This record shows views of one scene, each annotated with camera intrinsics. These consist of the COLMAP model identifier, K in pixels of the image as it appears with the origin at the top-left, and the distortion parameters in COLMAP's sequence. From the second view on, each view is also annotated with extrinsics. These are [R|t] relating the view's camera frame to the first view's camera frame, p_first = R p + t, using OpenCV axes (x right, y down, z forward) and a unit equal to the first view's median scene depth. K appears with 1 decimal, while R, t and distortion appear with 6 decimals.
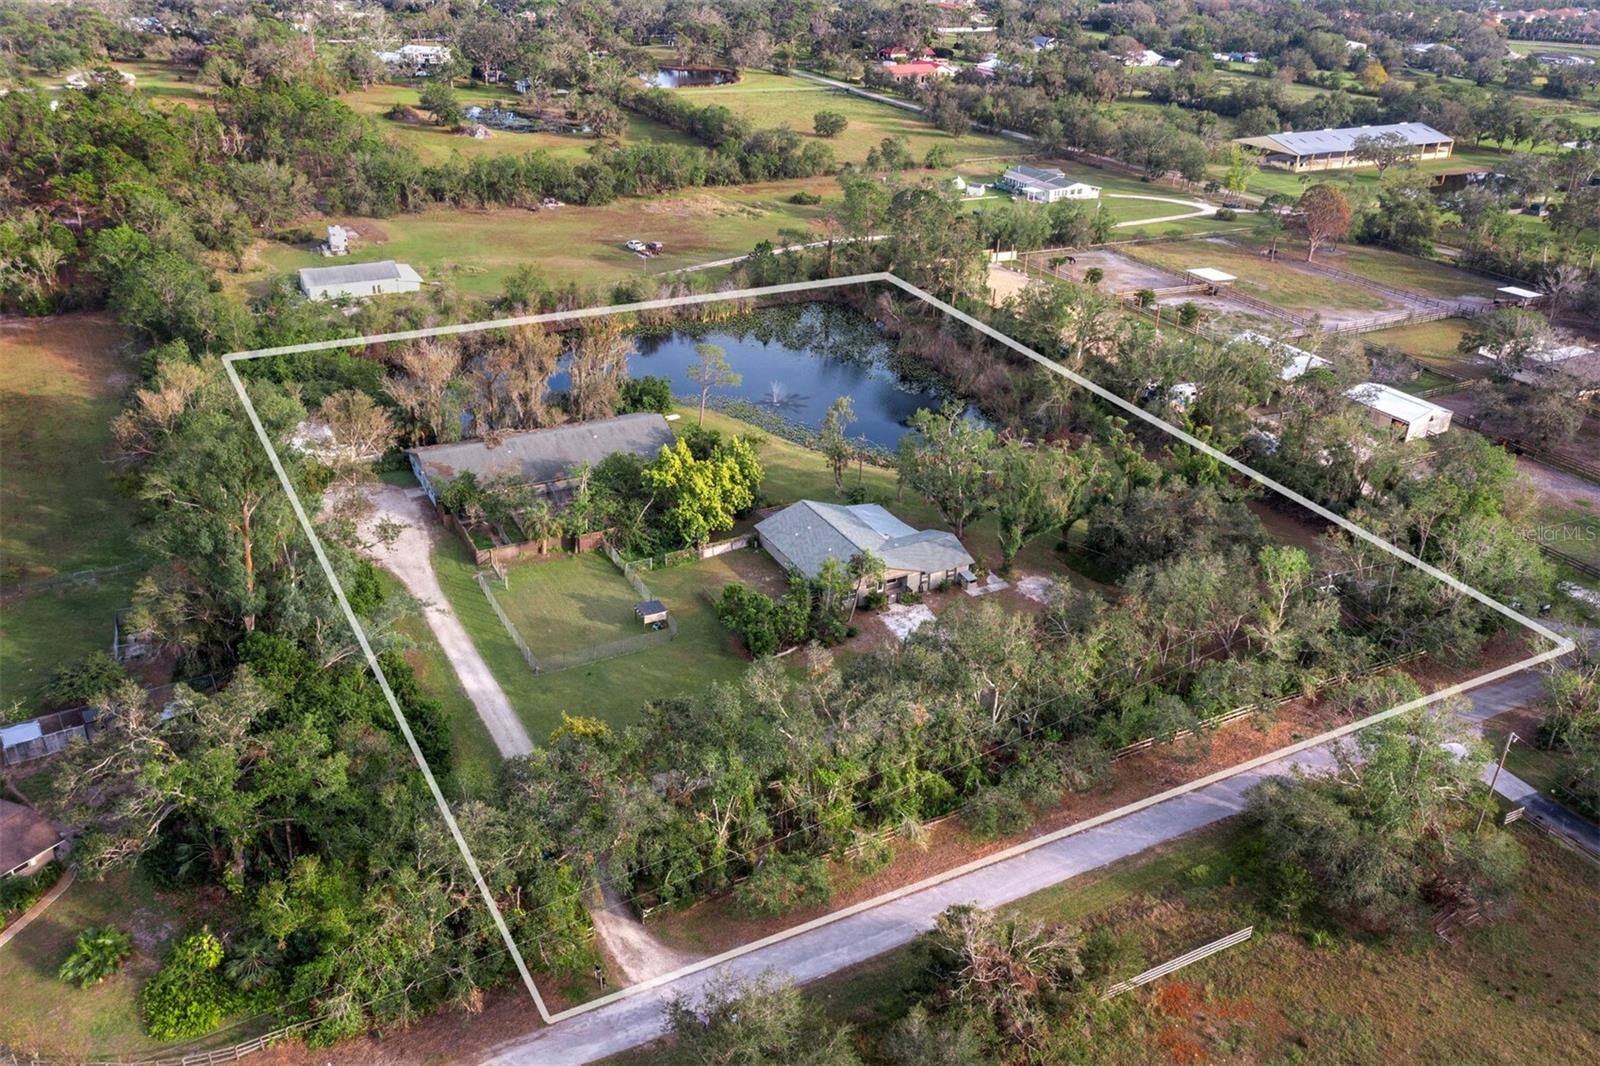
lens RADIAL K [[1236.8, 0, 859.3], [0, 1236.8, 534.1], [0, 0, 1]] dist [-0.011182, 0.041567]
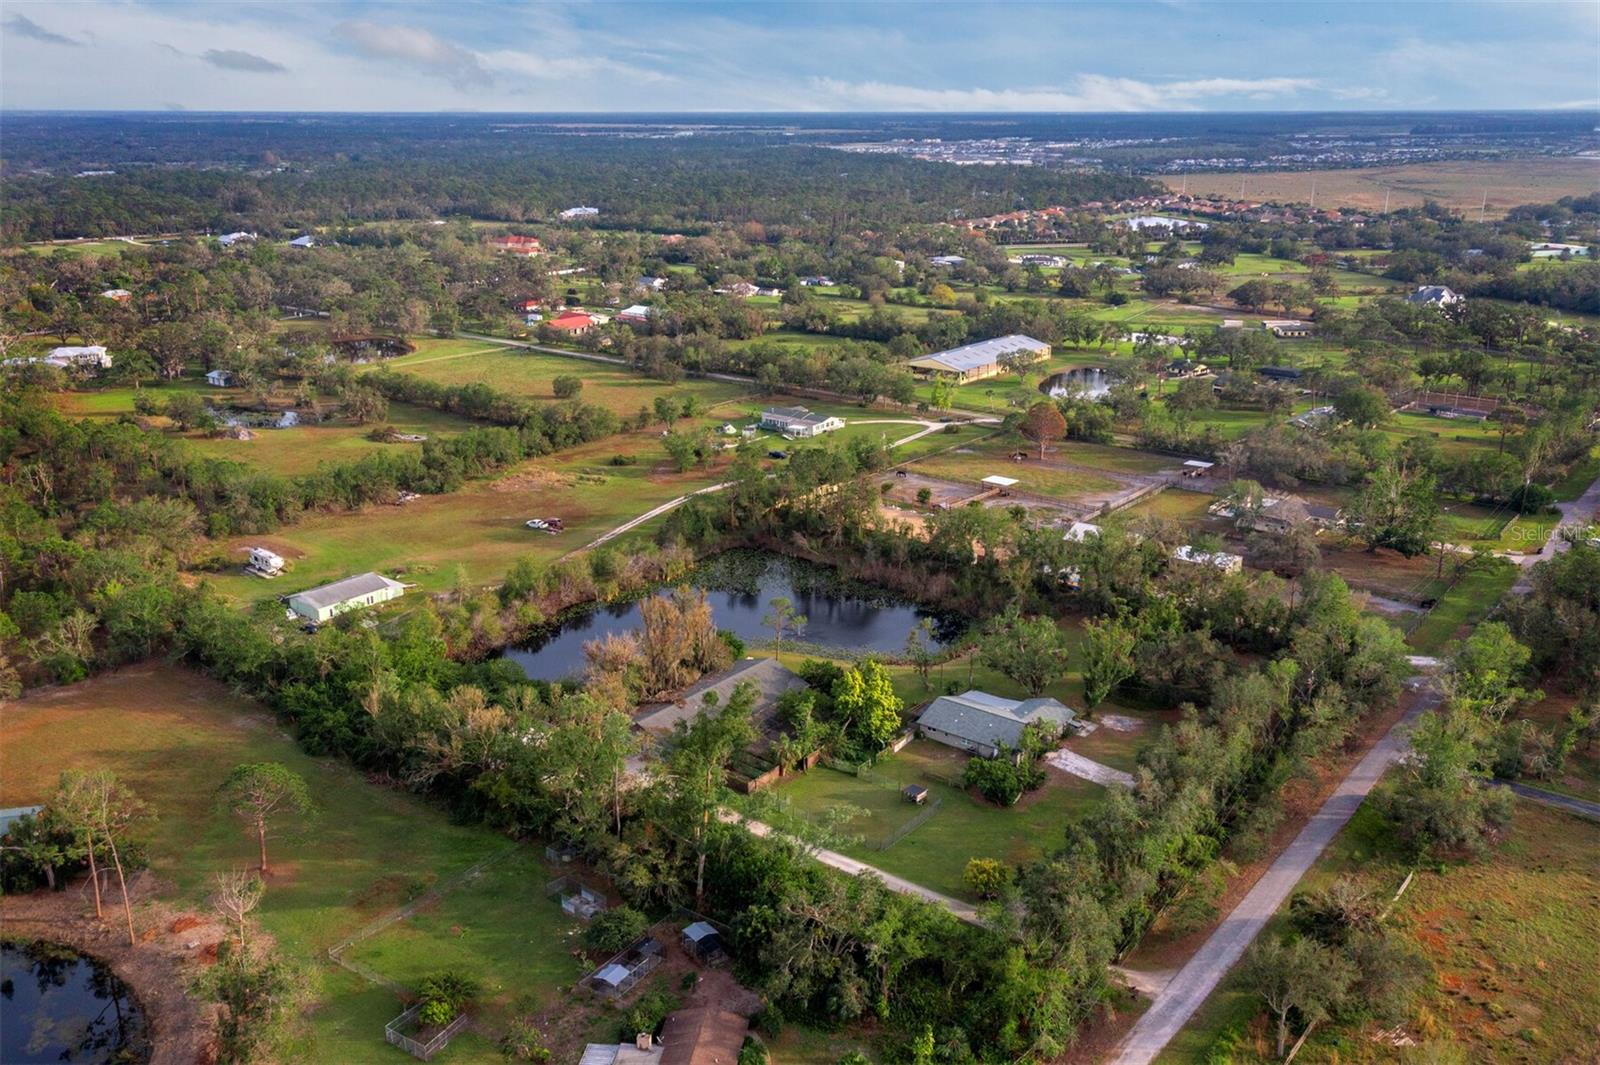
lens RADIAL K [[1236.8, 0, 859.3], [0, 1236.8, 533.6], [0, 0, 1]] dist [-0.011182, 0.041567]
pose [[0.921273, -0.150635, 0.358559, -0.326884], [0.203915, 0.972149, -0.115521, -0.034931], [-0.331172, 0.179542, 0.926331, -0.150753]]
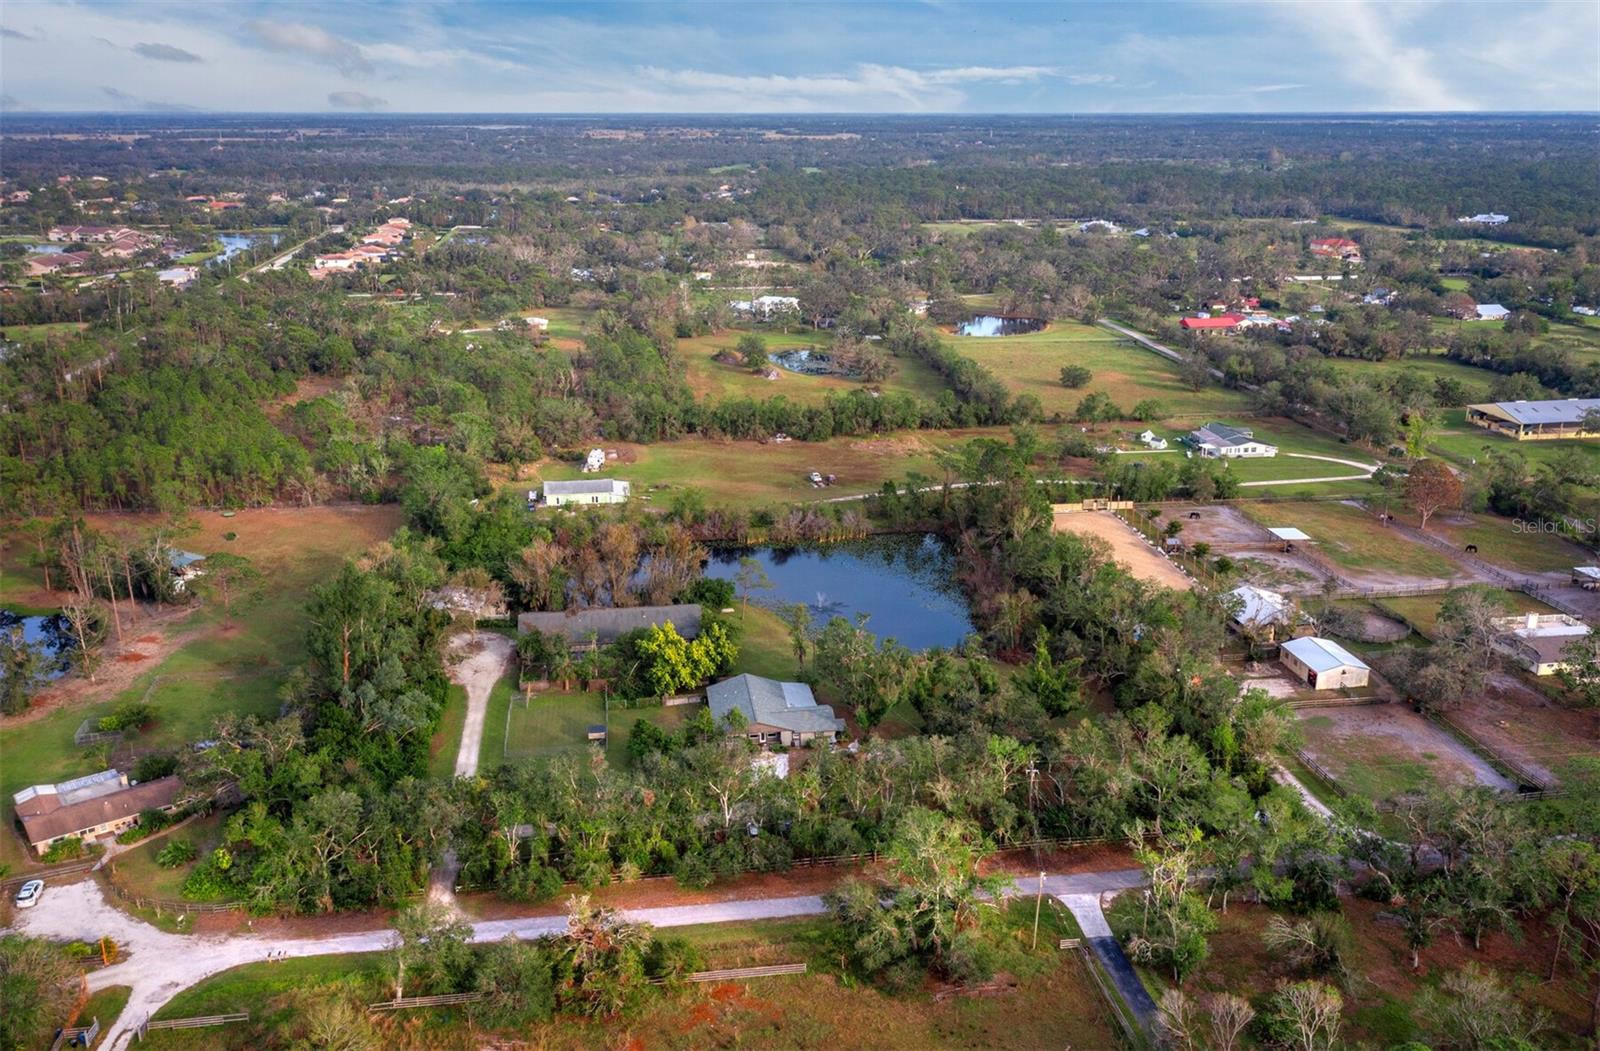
lens RADIAL K [[1295.6, 0, 889.6], [0, 1295.6, 520.7], [0, 0, 1]] dist [-0.043263, 0.159191]
pose [[0.950137, 0.069357, -0.304022, 0.294148], [-0.124169, 0.978474, -0.164837, 0.012951], [0.286045, 0.194368, 0.938296, -0.187052]]
